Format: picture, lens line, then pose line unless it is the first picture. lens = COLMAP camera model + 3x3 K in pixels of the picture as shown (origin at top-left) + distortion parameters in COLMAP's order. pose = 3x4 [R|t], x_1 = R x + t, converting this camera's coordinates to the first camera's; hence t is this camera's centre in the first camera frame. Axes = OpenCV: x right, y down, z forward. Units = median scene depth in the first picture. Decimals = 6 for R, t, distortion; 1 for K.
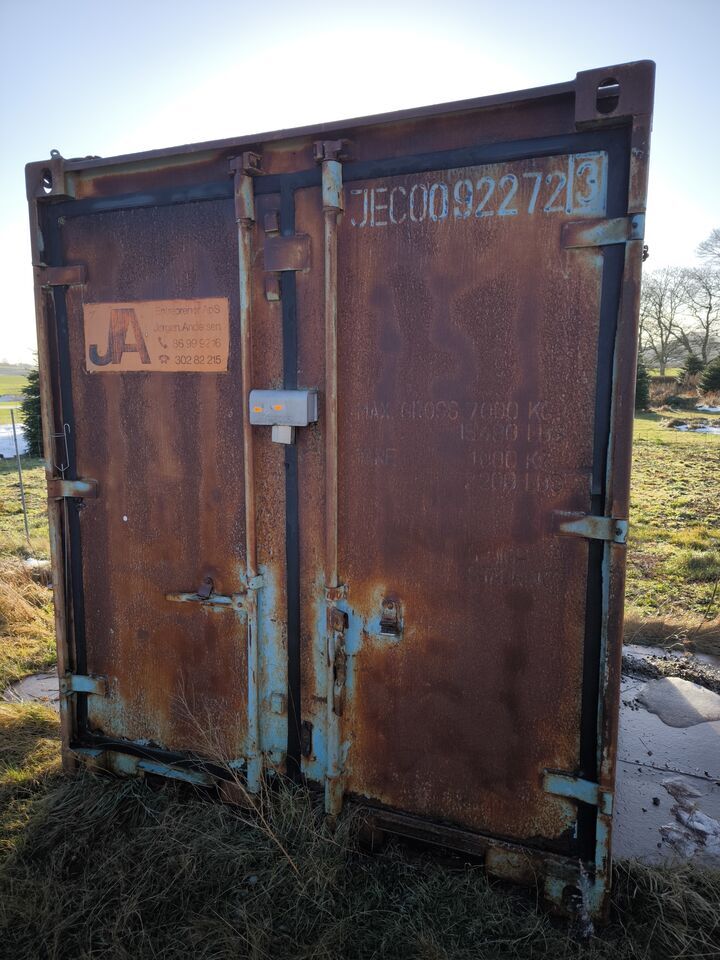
lens RADIAL K [[667.7, 0, 360.0], [0, 667.7, 480.0], [0, 0, 1]] dist [0.056945, -0.047487]
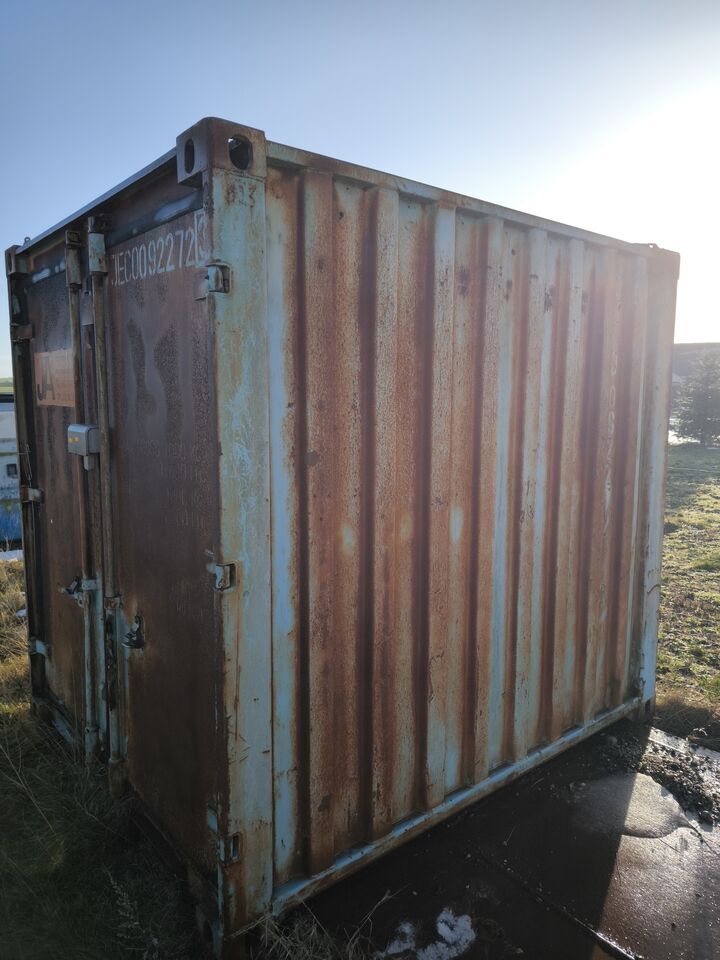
lens RADIAL K [[667.7, 0, 360.0], [0, 667.7, 480.0], [0, 0, 1]] dist [0.056945, -0.047487]
pose [[0.882272, 0.062050, -0.466633, 0.943473], [-0.070865, 0.997485, -0.001346, -0.074952], [0.465376, 0.034256, 0.884450, 0.189186]]
